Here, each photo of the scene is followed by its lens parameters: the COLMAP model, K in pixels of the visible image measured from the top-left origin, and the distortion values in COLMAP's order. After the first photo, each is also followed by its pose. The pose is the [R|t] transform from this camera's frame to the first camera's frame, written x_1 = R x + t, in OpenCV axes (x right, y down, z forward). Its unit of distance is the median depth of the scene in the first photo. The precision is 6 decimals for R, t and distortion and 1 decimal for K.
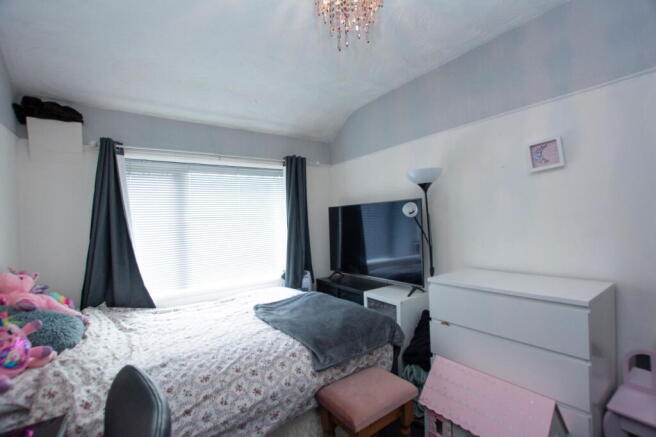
lens RADIAL K [[289.6, 0, 327.9], [0, 289.6, 217.9], [0, 0, 1]] dist [-0.023917, 0.000099]
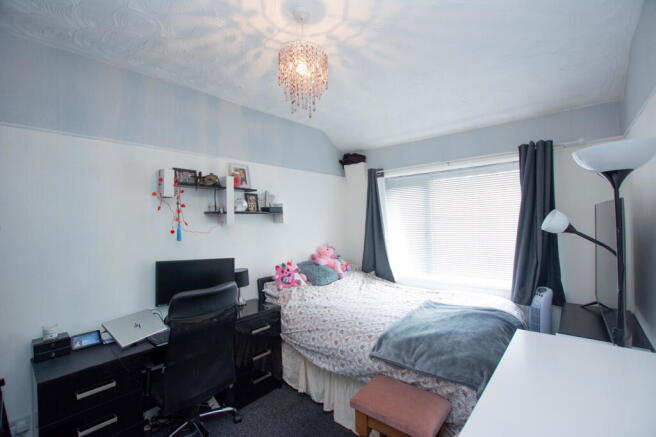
lens RADIAL K [[289.6, 0, 327.9], [0, 289.6, 219.1], [0, 0, 1]] dist [-0.023917, 0.000099]
pose [[0.248943, 0.028969, -0.968085, 0.765073], [0.028082, 0.998916, 0.037113, -0.070574], [0.968111, -0.036425, 0.247860, 0.377043]]
